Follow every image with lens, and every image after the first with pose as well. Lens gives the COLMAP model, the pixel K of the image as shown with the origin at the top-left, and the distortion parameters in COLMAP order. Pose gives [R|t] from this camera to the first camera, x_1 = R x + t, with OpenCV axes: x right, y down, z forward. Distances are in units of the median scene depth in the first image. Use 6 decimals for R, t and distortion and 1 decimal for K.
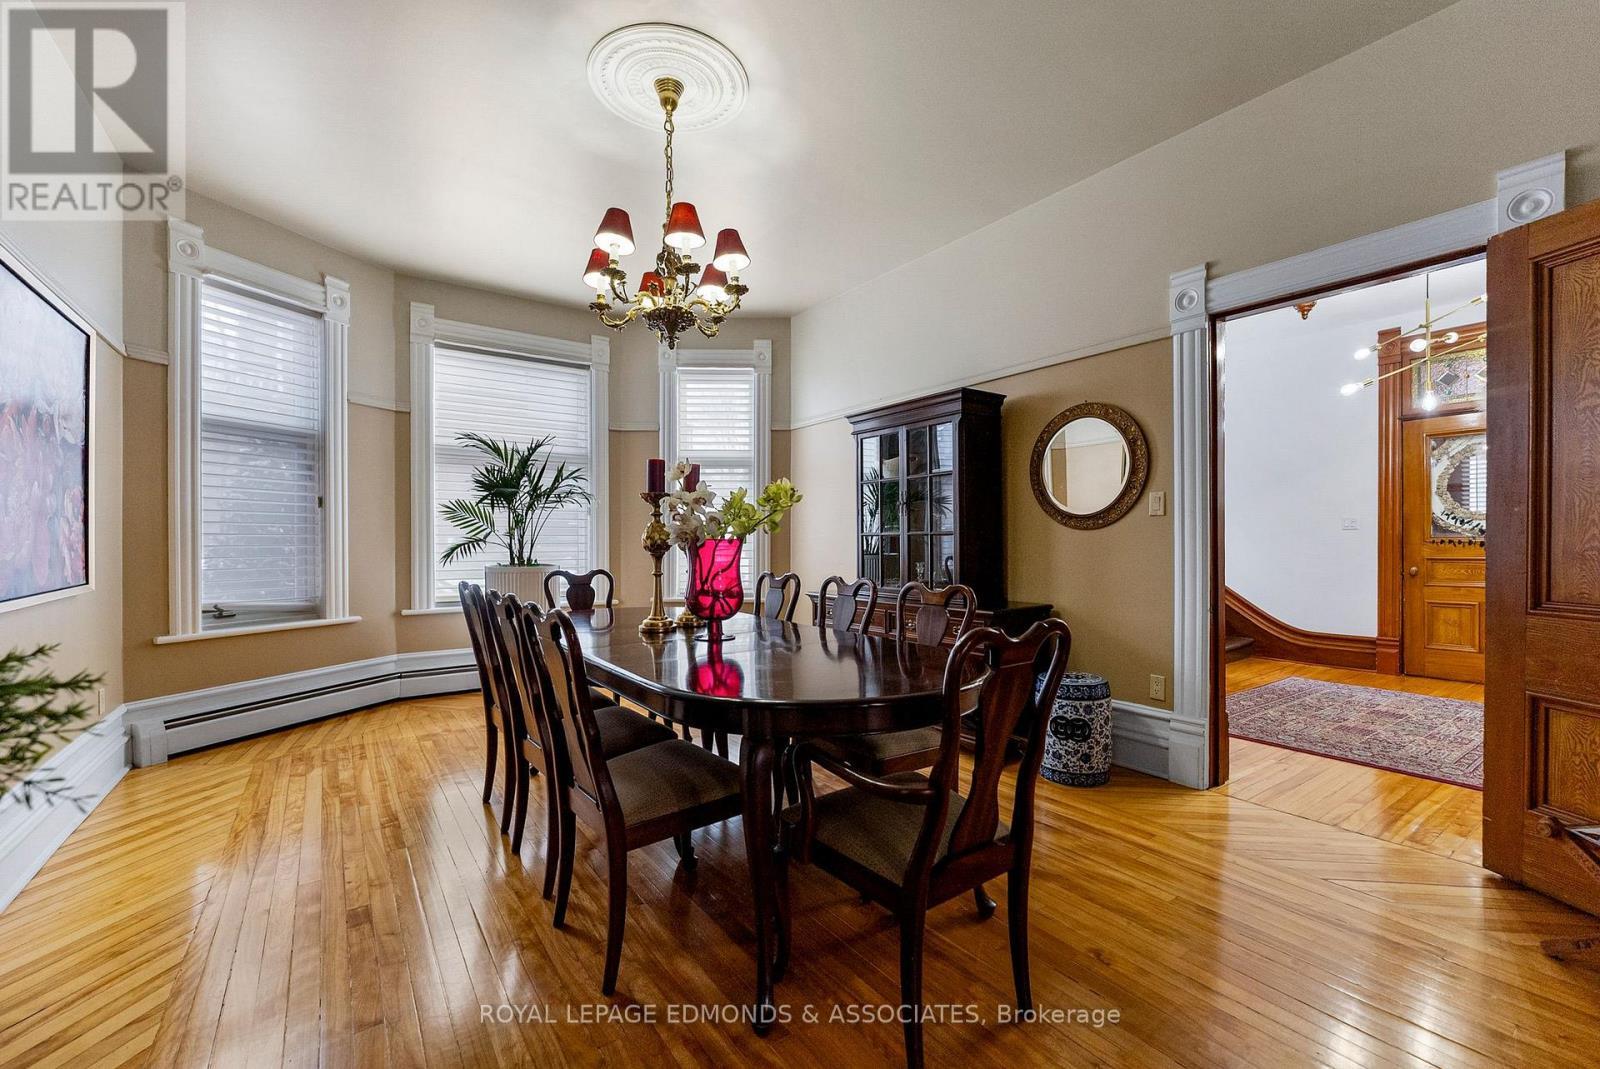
lens RADIAL K [[655.9, 0, 801.4], [0, 655.9, 540.3], [0, 0, 1]] dist [-0.000437, 0.000040]
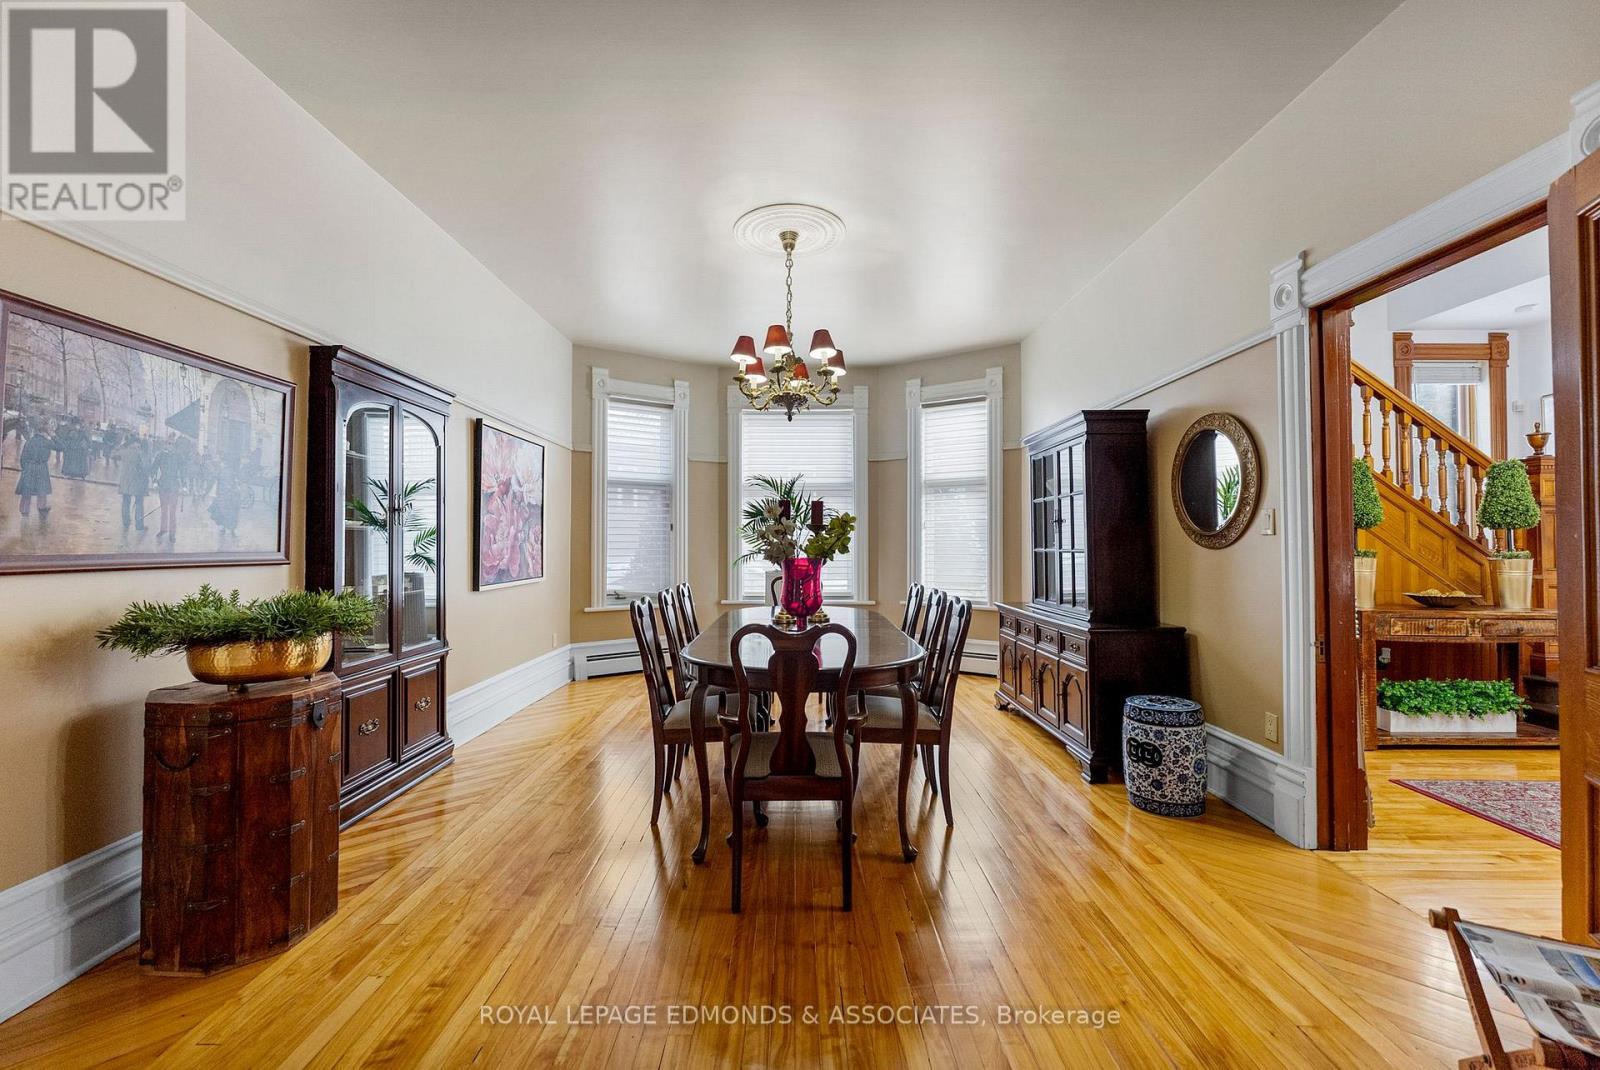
lens RADIAL K [[655.9, 0, 807.4], [0, 655.9, 531.8], [0, 0, 1]] dist [-0.000437, 0.000040]
pose [[0.818248, -0.010130, -0.574777, 0.483817], [-0.001597, 0.999801, -0.019894, -0.020801], [0.574864, 0.017196, 0.818068, -0.089525]]
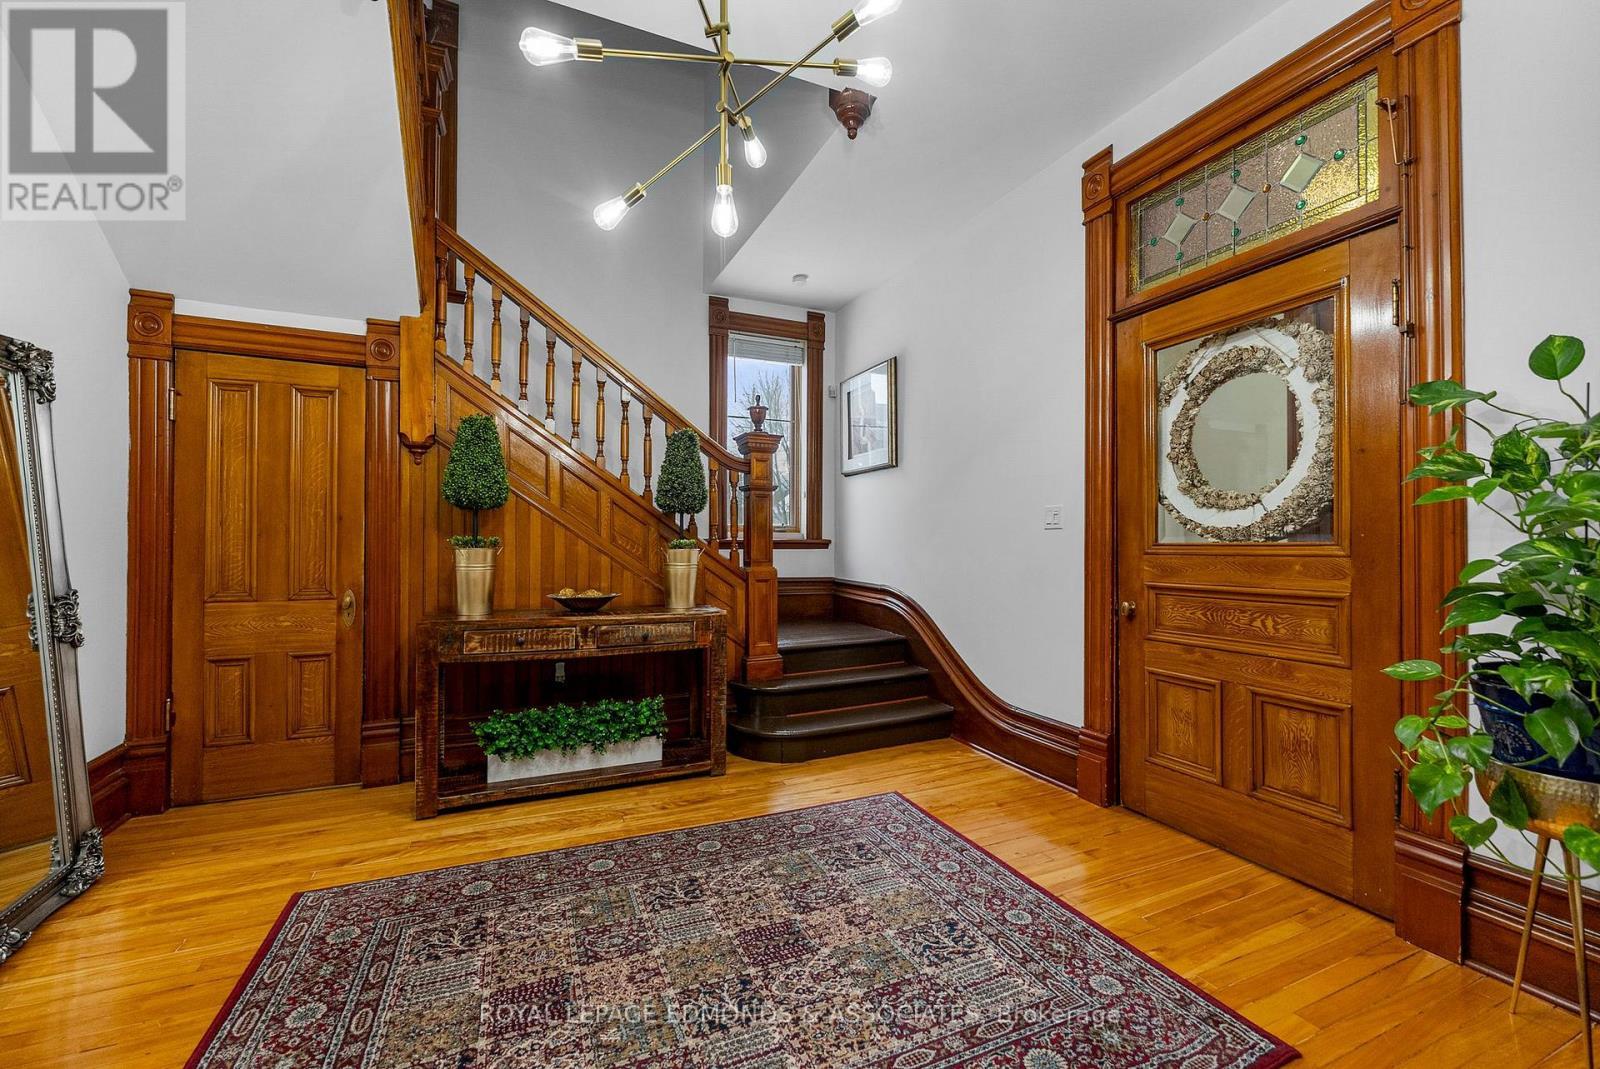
lens RADIAL K [[655.9, 0, 771.9], [0, 655.9, 537.5], [0, 0, 1]] dist [-0.000437, 0.000040]
pose [[0.976112, 0.001064, -0.217267, 1.163855], [-0.002168, 0.999986, -0.004843, -0.010244], [0.217258, 0.005198, 0.976100, 0.652128]]
